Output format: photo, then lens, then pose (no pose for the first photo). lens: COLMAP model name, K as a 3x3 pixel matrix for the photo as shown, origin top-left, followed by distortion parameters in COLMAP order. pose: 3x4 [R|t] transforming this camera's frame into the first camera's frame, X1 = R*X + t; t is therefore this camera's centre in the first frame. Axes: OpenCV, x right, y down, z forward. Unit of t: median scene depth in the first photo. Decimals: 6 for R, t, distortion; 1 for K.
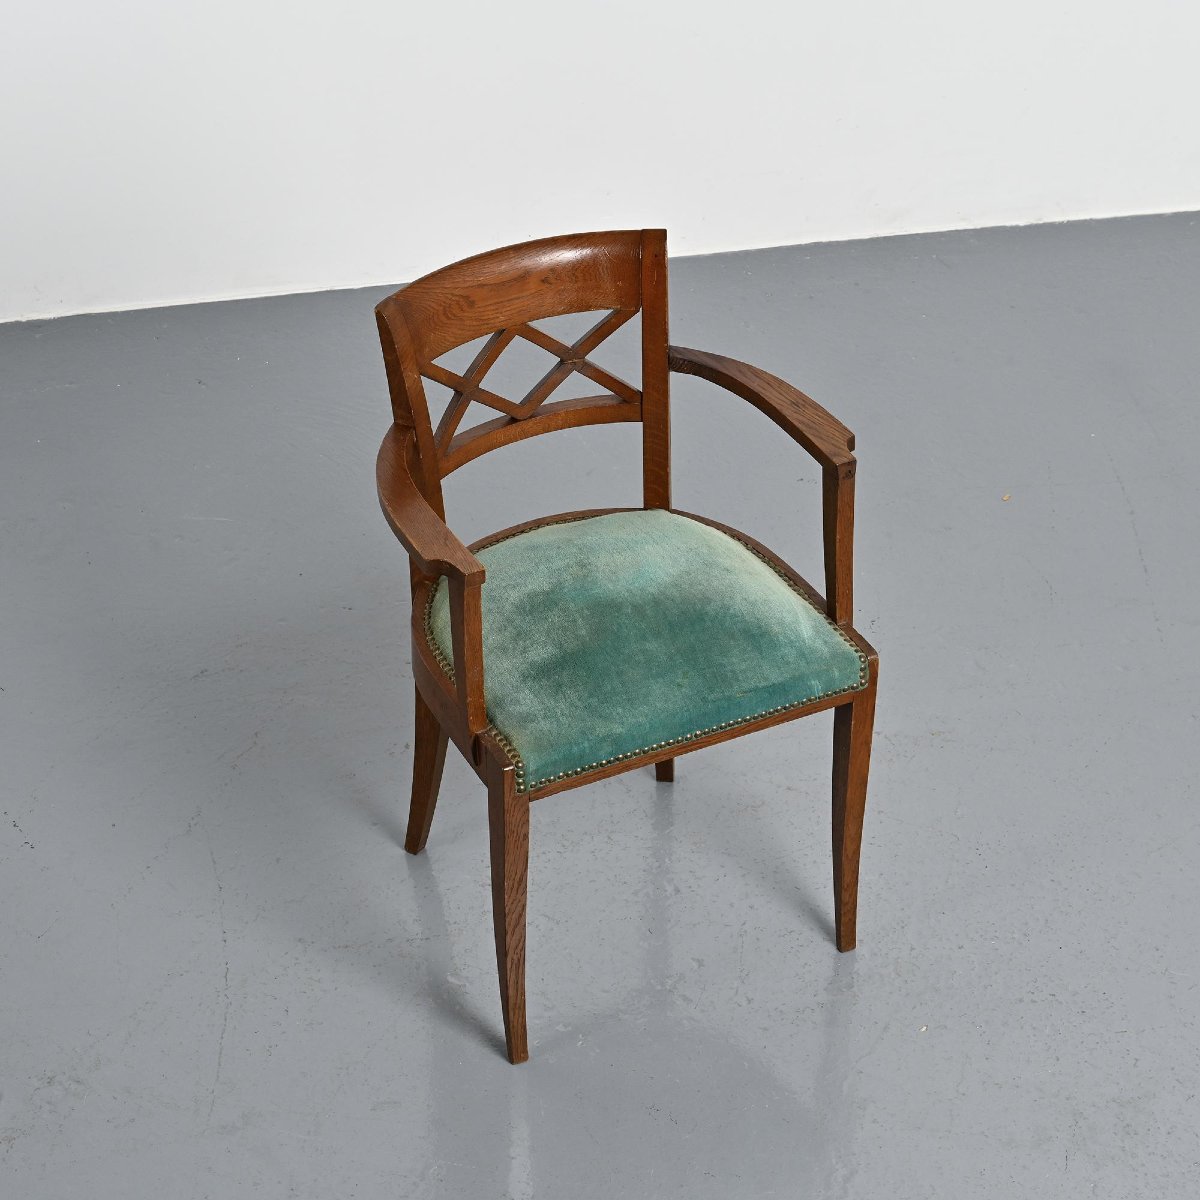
lens RADIAL K [[3430.6, 0, 593.2], [0, 3430.6, 597.8], [0, 0, 1]] dist [0.020348, 0.000000]
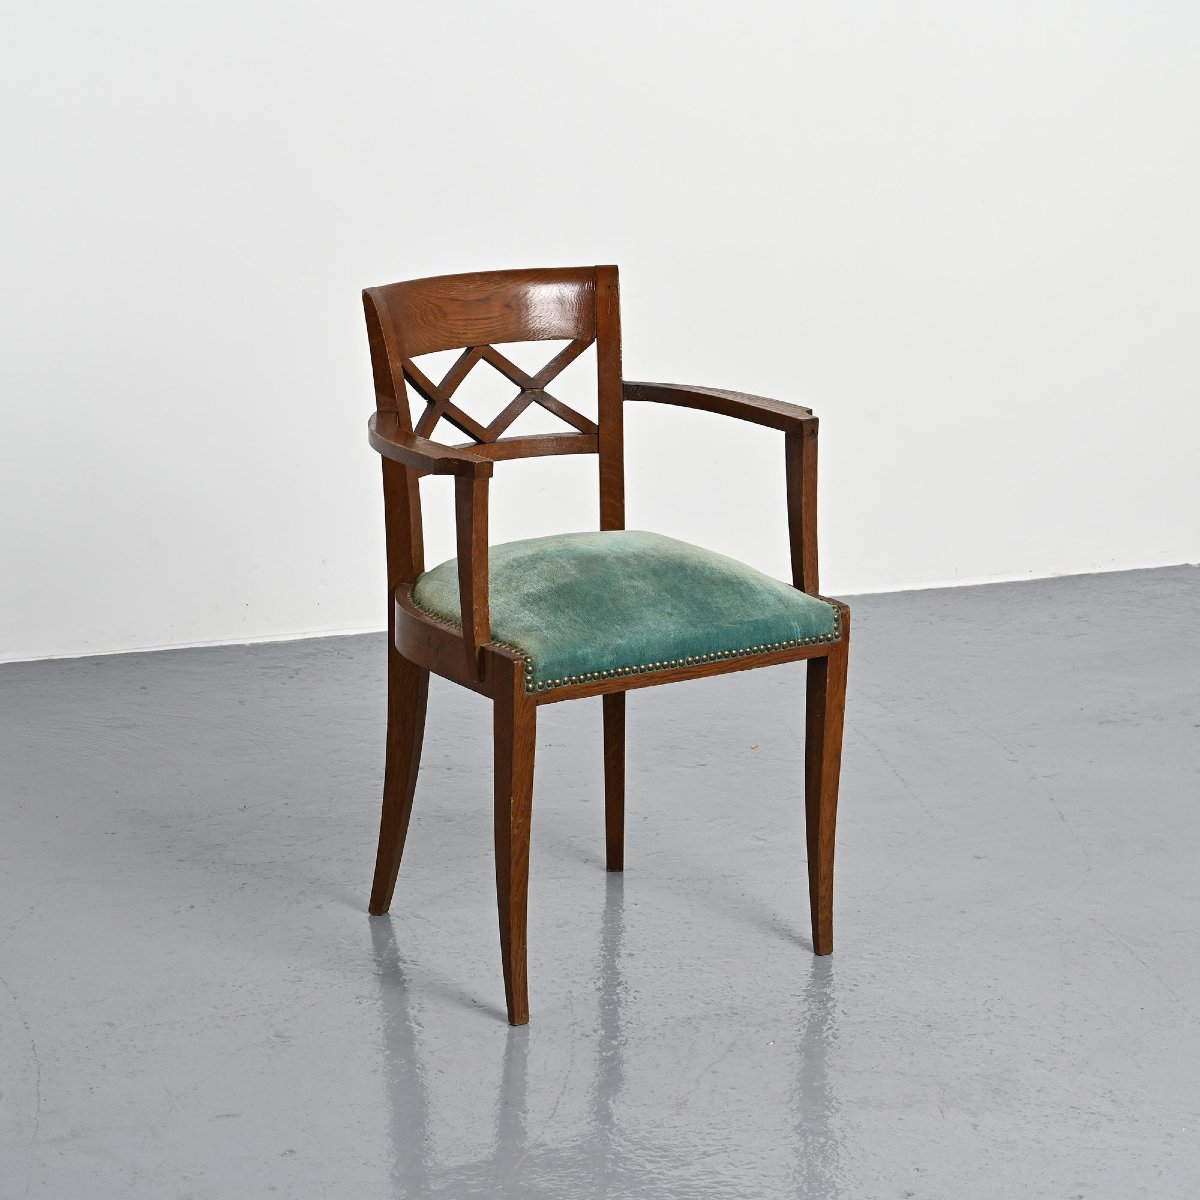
lens RADIAL K [[3430.6, 0, 594.2], [0, 3430.6, 602.7], [0, 0, 1]] dist [0.020348, 0.000000]
pose [[0.991886, -0.013139, 0.126451, -0.125746], [0.058163, 0.931349, -0.359453, 0.384999], [-0.113047, 0.363891, 0.924556, 0.041771]]
